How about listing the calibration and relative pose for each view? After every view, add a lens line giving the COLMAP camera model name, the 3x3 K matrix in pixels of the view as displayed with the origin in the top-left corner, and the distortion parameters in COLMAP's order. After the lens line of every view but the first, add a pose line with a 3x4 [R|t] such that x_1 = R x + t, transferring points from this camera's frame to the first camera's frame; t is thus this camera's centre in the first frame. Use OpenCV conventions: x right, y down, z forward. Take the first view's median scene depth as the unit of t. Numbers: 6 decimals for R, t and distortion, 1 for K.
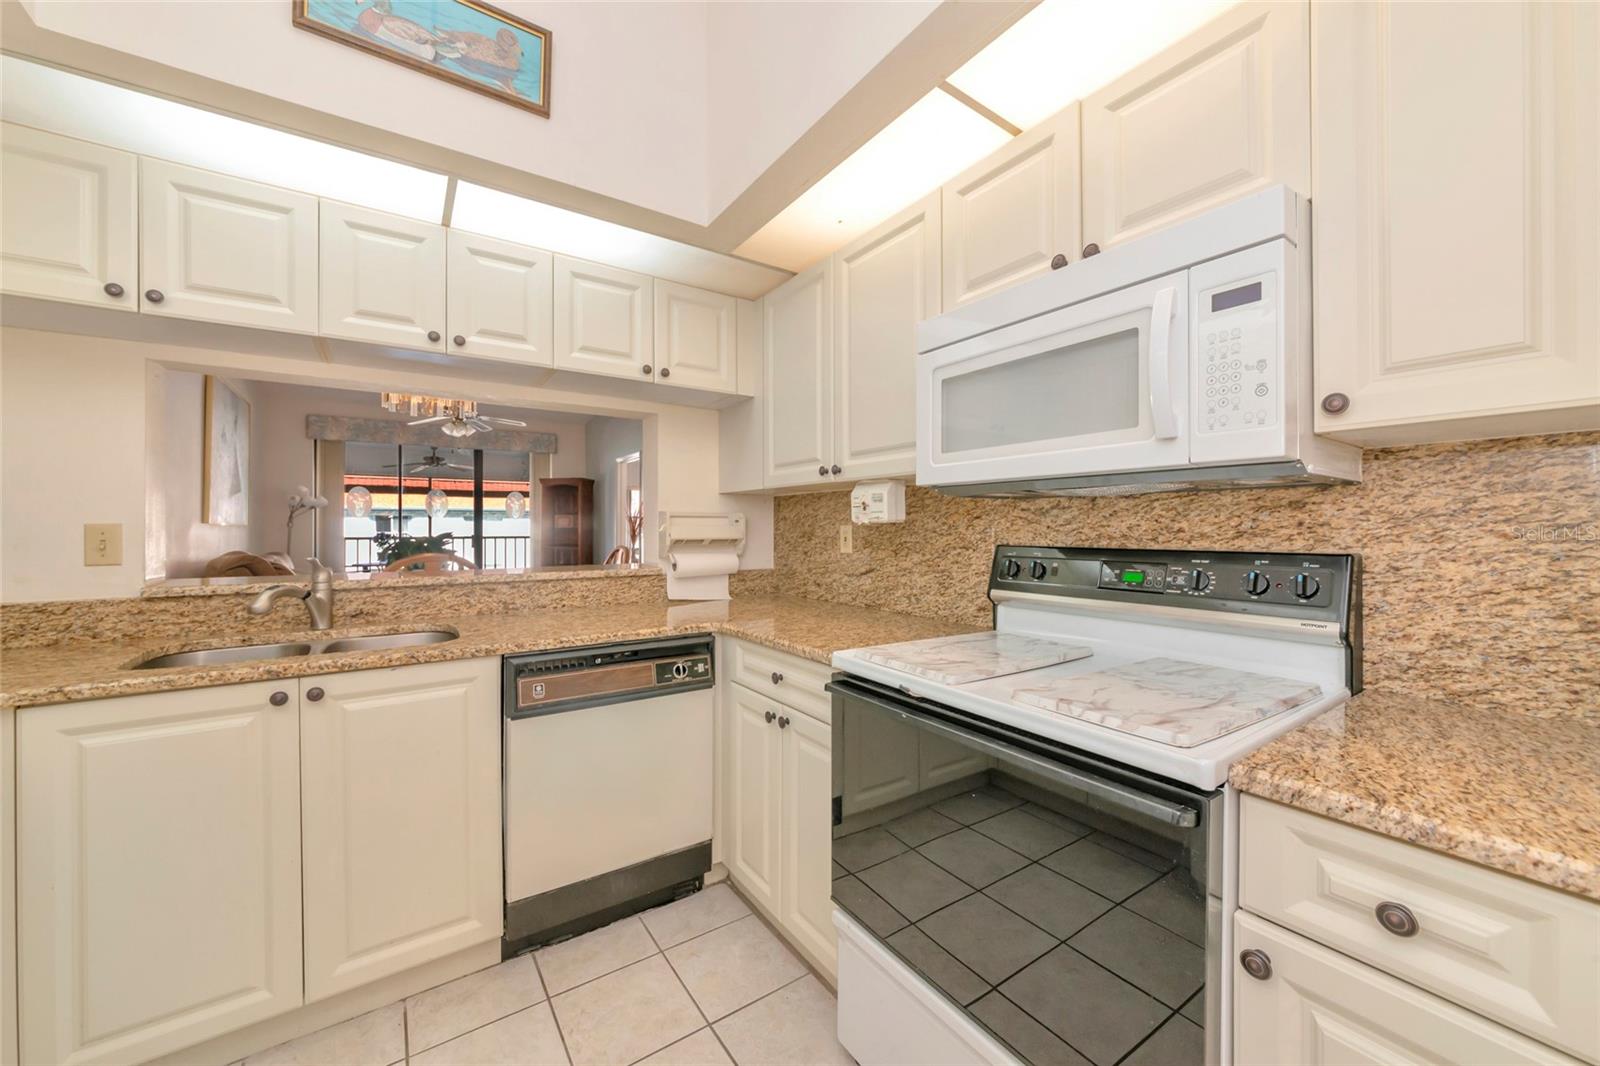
lens RADIAL K [[593.5, 0, 790.6], [0, 593.5, 529.6], [0, 0, 1]] dist [-0.000190, 0.000080]
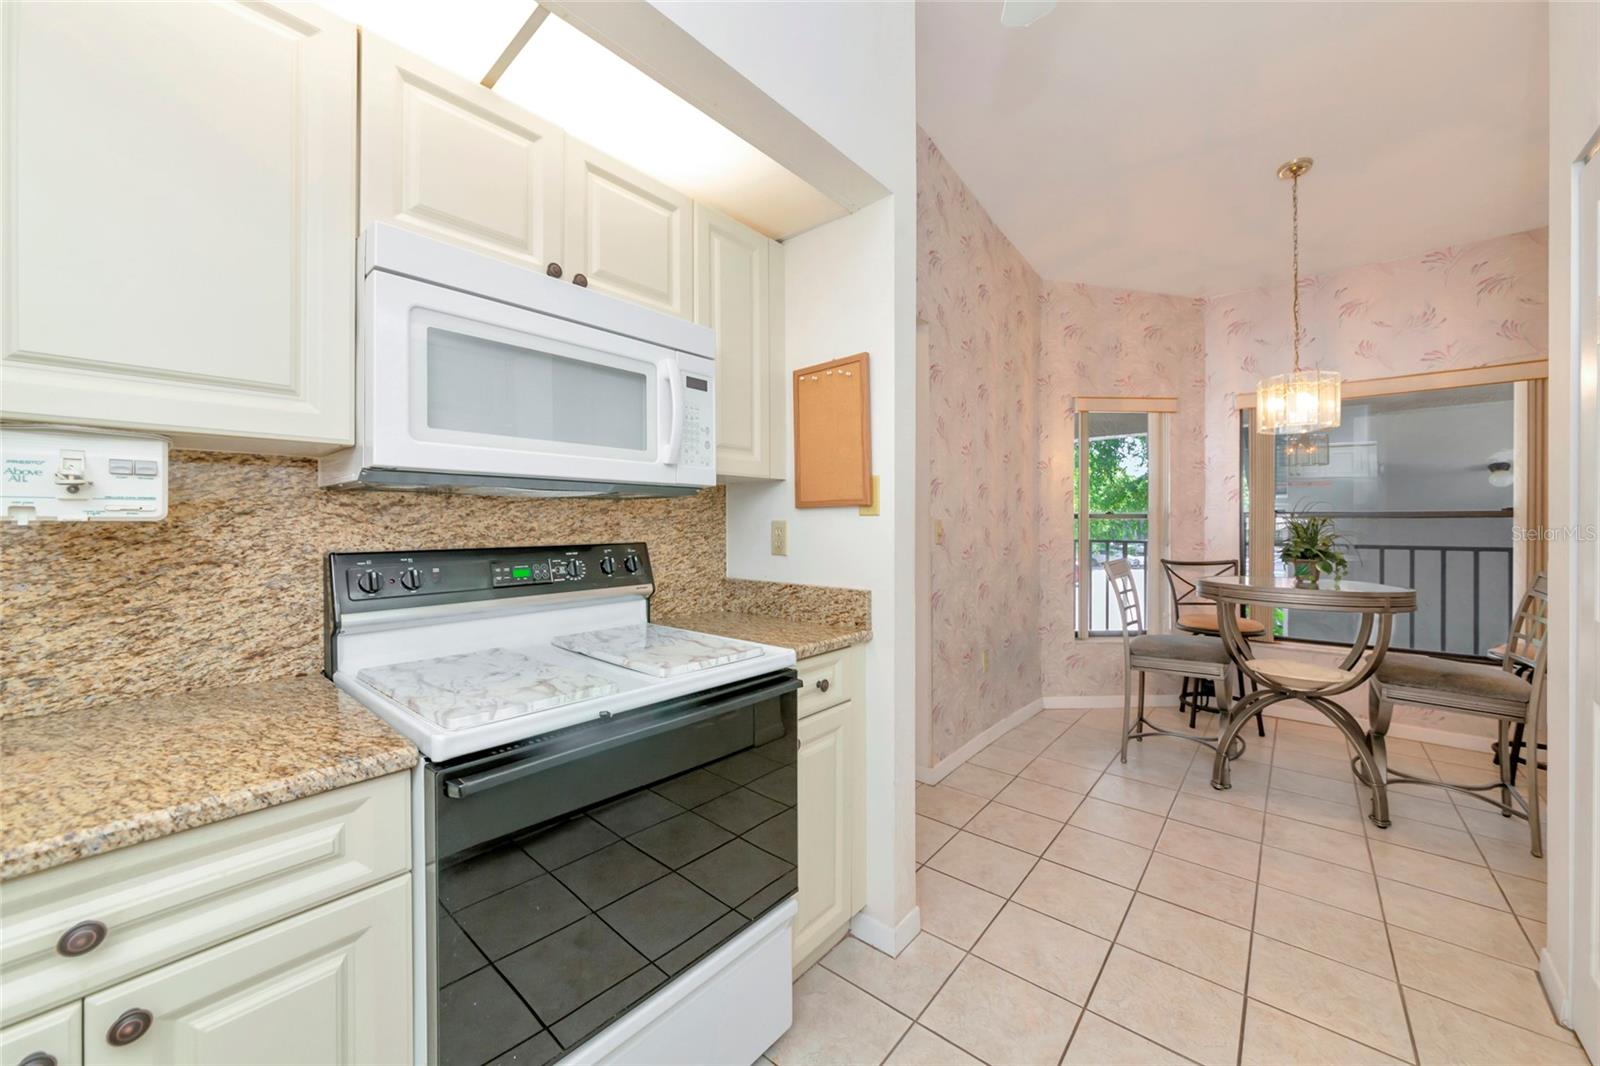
lens RADIAL K [[593.5, 0, 793.7], [0, 593.5, 525.8], [0, 0, 1]] dist [-0.000190, 0.000080]
pose [[-0.257378, -0.005066, 0.966297, -0.587055], [0.005176, 0.999965, 0.006621, -0.010454], [-0.966297, 0.006706, -0.257343, 0.777404]]
